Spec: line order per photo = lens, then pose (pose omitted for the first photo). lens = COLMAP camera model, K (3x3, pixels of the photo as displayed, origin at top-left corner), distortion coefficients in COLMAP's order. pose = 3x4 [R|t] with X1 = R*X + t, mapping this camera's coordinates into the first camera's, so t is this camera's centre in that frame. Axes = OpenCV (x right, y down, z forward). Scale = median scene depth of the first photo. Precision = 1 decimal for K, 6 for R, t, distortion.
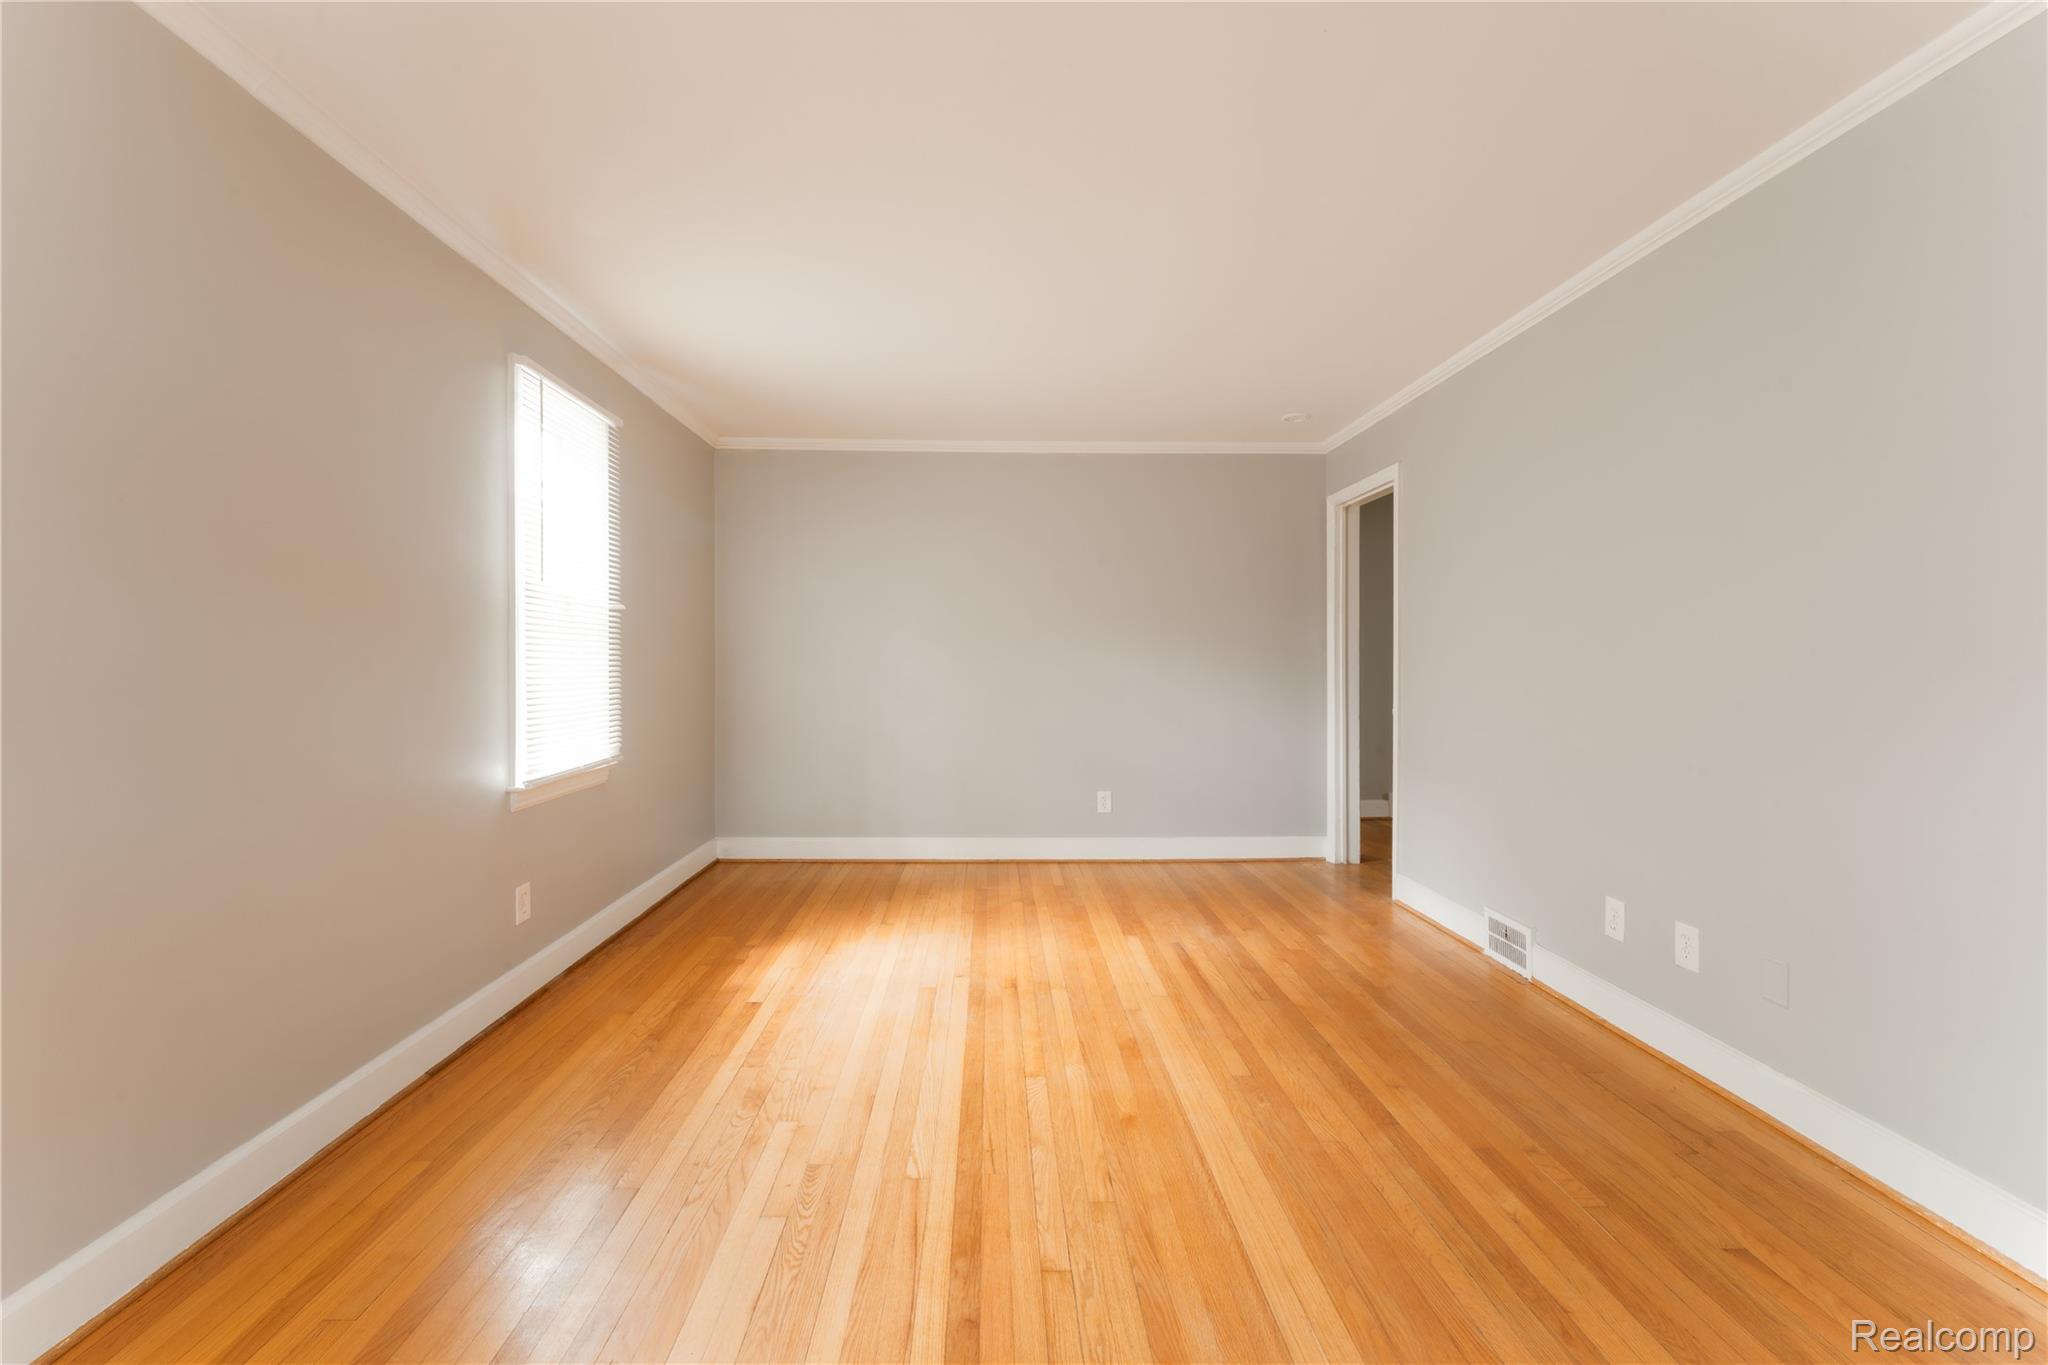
lens RADIAL K [[866.7, 0, 1024.0], [0, 866.7, 682.5], [0, 0, 1]] dist [0.001173, 0.000259]
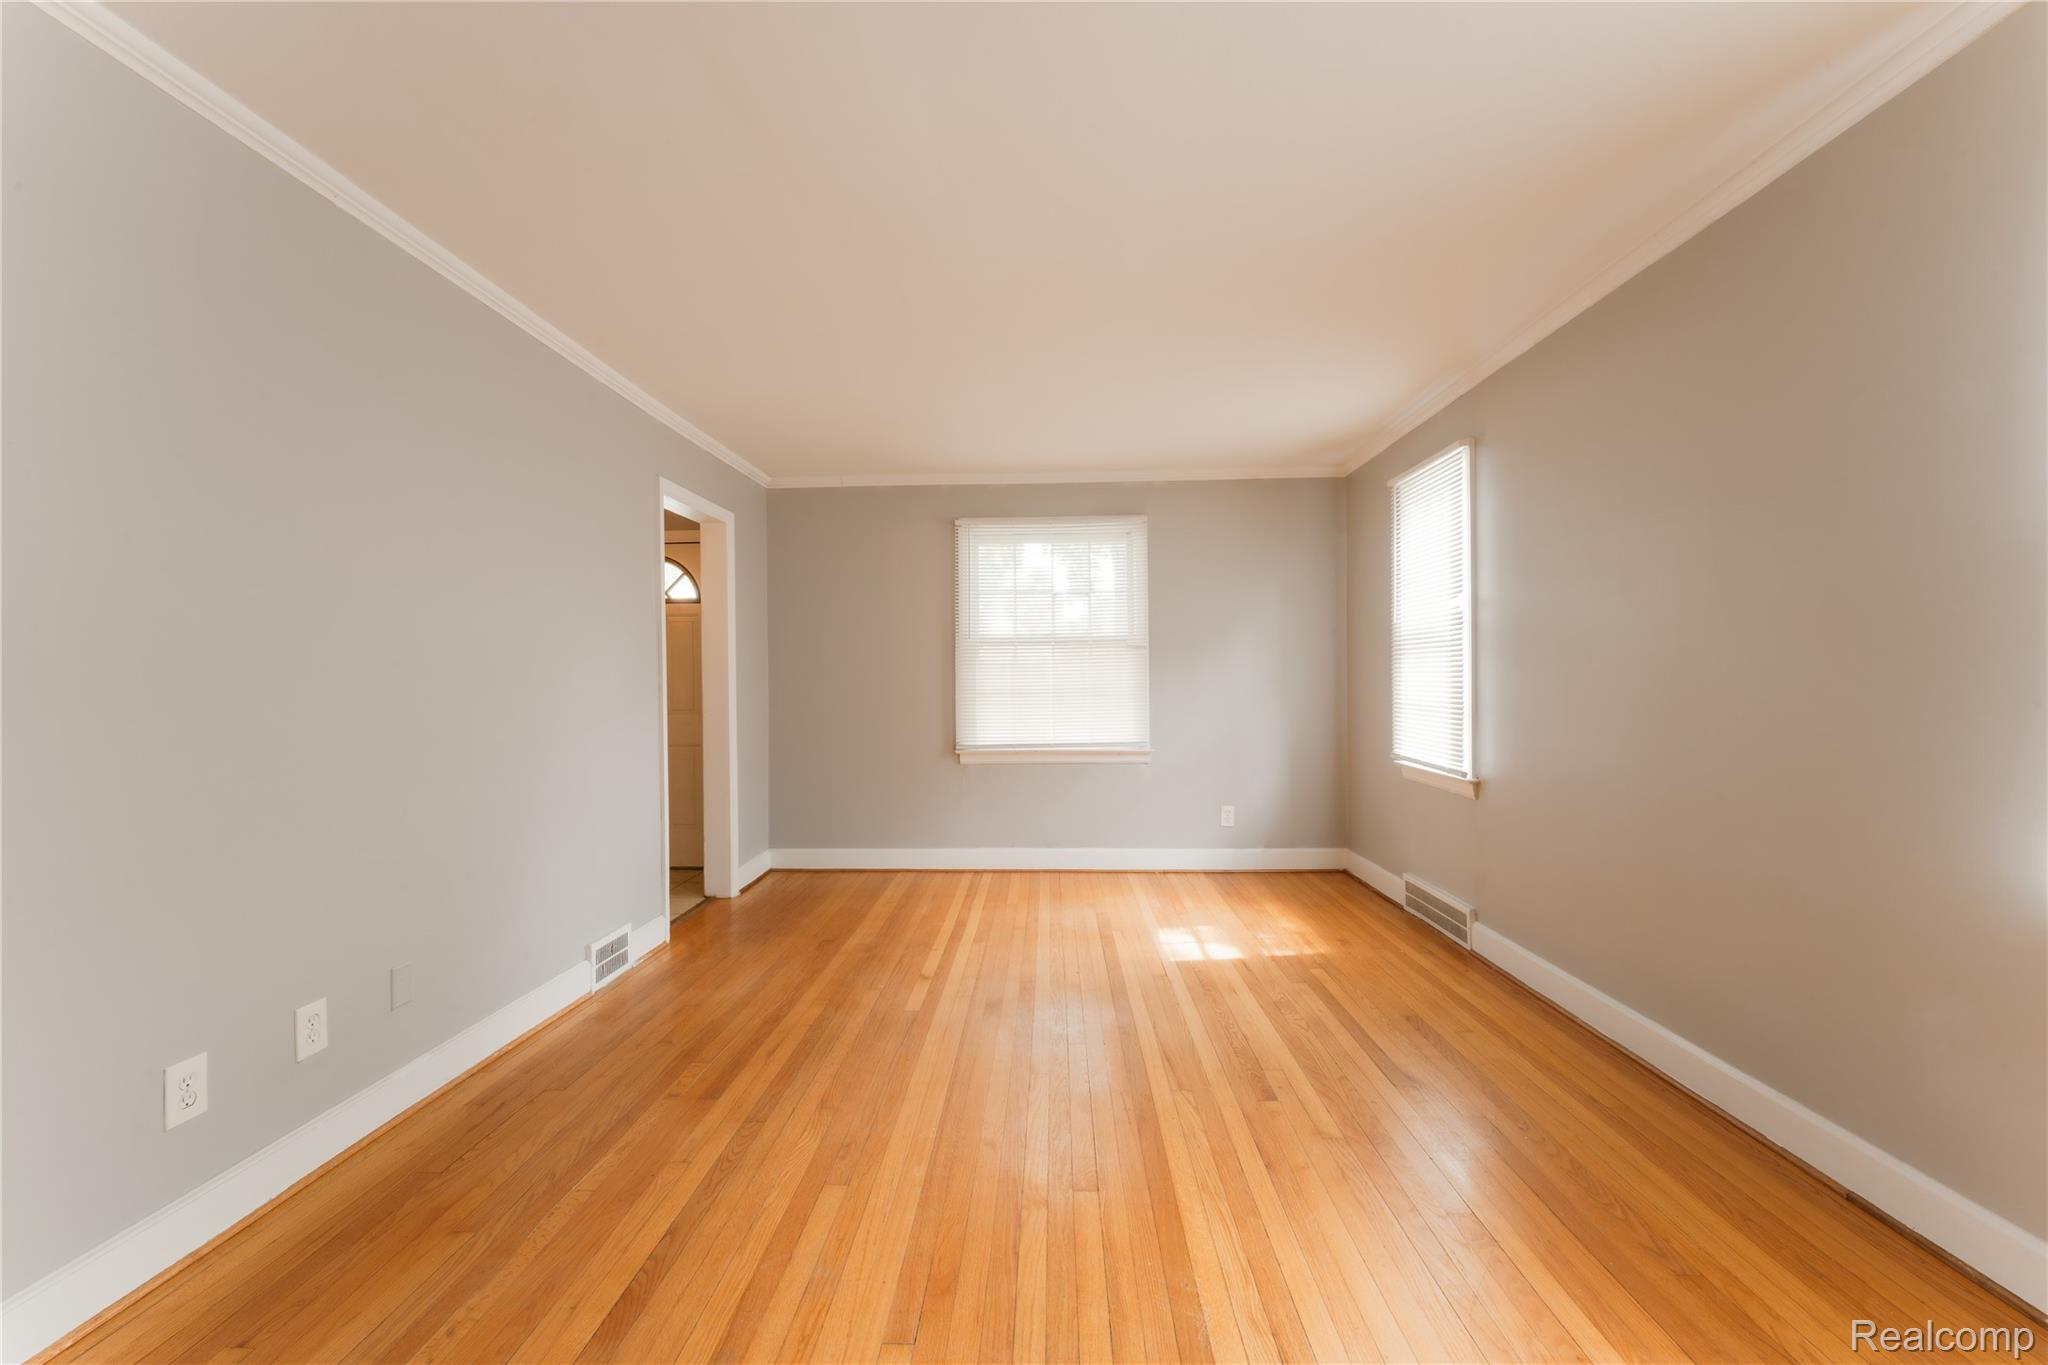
lens RADIAL K [[821.0, 0, 1010.8], [0, 821.0, 681.7], [0, 0, 1]] dist [-0.000560, 0.000273]
pose [[-0.996065, 0.009891, 0.088068, 0.011330], [0.012036, 0.999643, 0.023858, -0.045562], [-0.087800, 0.024824, -0.995829, 1.750807]]
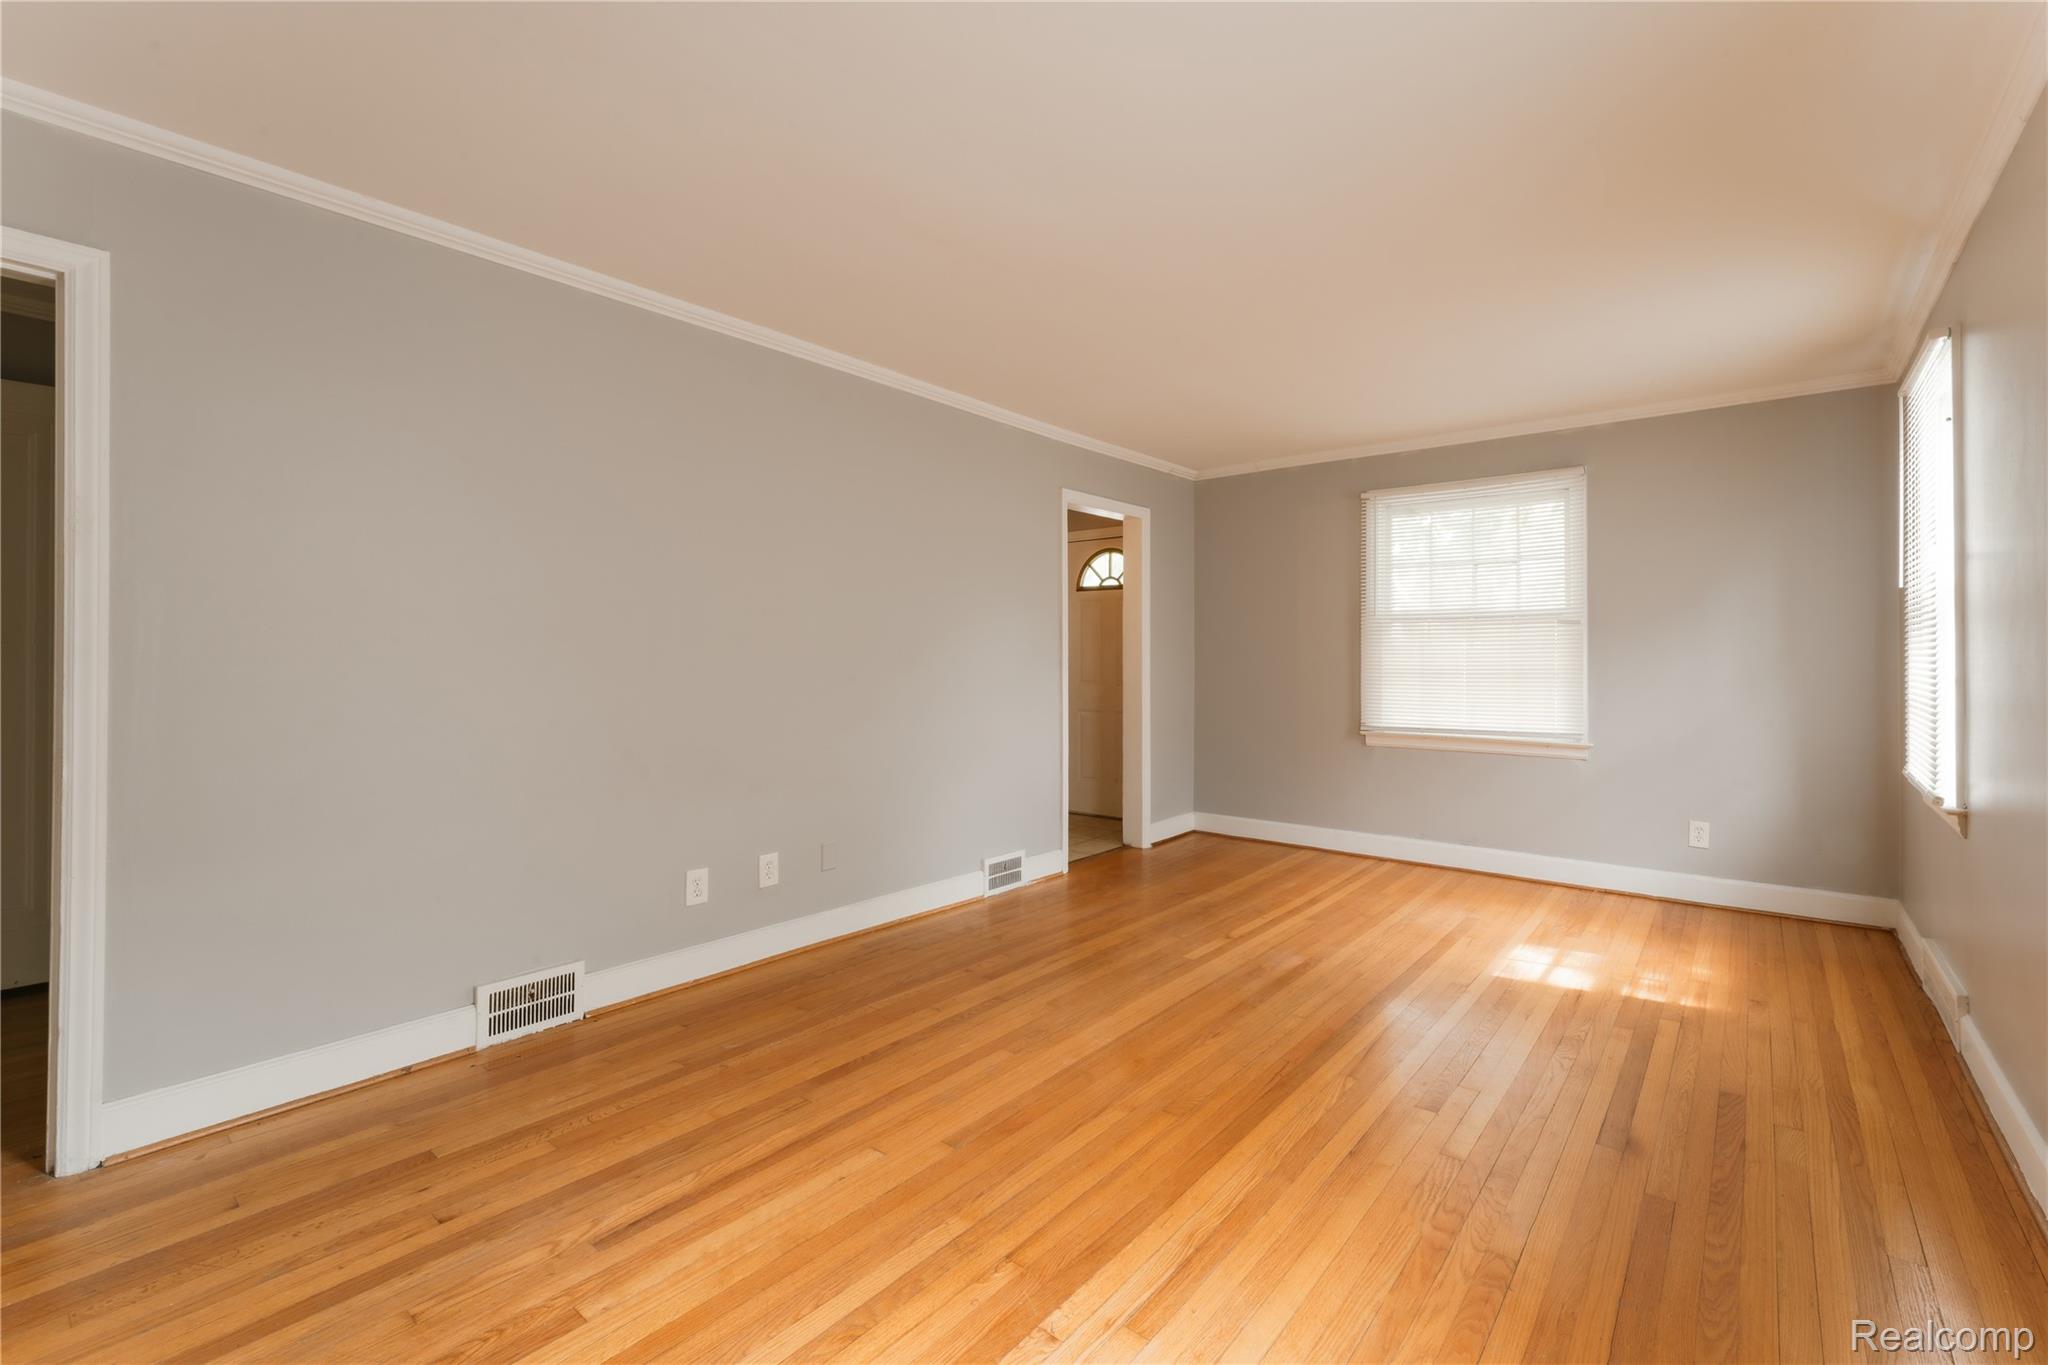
lens RADIAL K [[859.0, 0, 1098.0], [0, 859.0, 652.0], [0, 0, 1]] dist [-0.001148, -0.000207]
pose [[-0.772272, 0.003434, 0.635283, -0.504713], [0.012518, 0.999874, 0.009813, -0.046560], [-0.635169, 0.015530, -0.772217, 1.732380]]
